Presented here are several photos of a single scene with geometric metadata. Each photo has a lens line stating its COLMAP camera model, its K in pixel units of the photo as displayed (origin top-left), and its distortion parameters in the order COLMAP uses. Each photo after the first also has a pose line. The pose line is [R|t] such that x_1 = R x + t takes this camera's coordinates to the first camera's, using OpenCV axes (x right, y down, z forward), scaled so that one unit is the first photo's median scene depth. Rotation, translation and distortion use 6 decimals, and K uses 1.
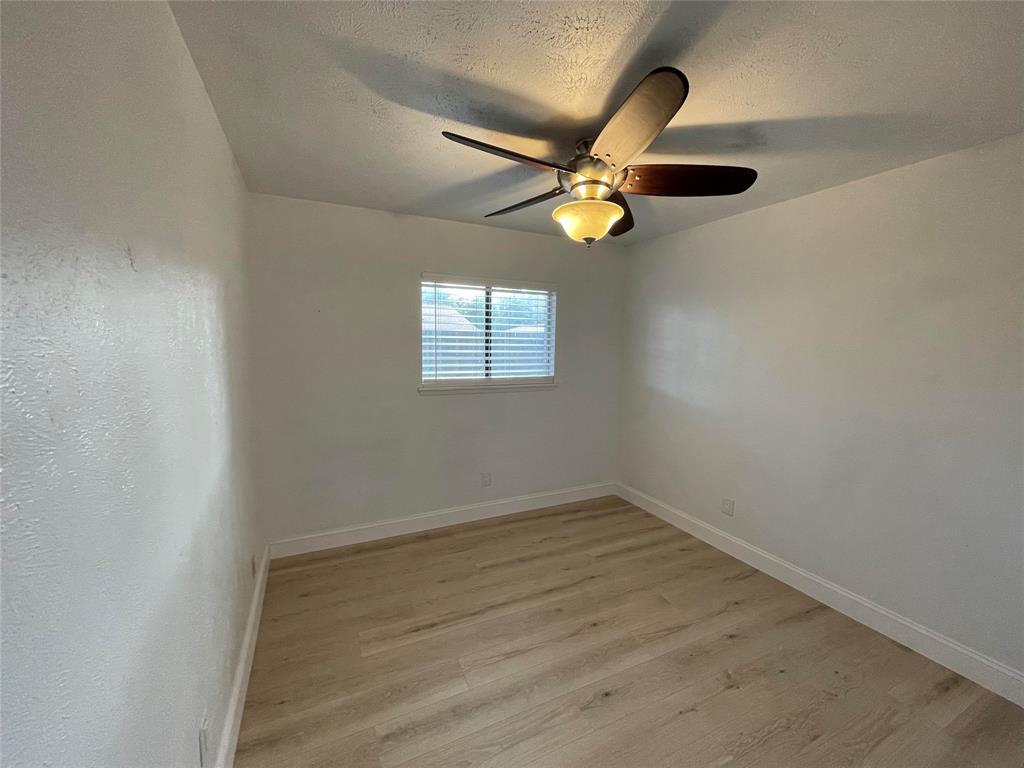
lens RADIAL K [[416.2, 0, 514.4], [0, 416.2, 385.5], [0, 0, 1]] dist [-0.001499, -0.000230]
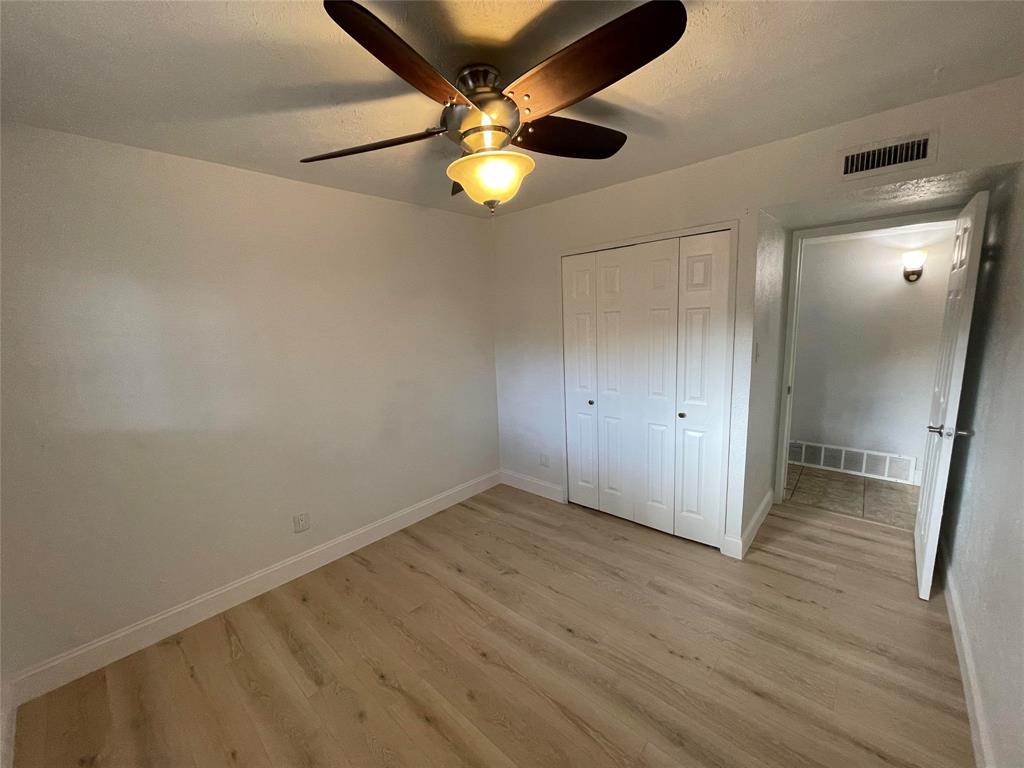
lens RADIAL K [[416.2, 0, 507.3], [0, 416.2, 384.0], [0, 0, 1]] dist [-0.001499, -0.000230]
pose [[-0.375959, -0.149699, 0.914465, -0.489180], [0.134773, 0.967537, 0.213796, -0.143389], [-0.916783, 0.203624, -0.343578, 1.029805]]
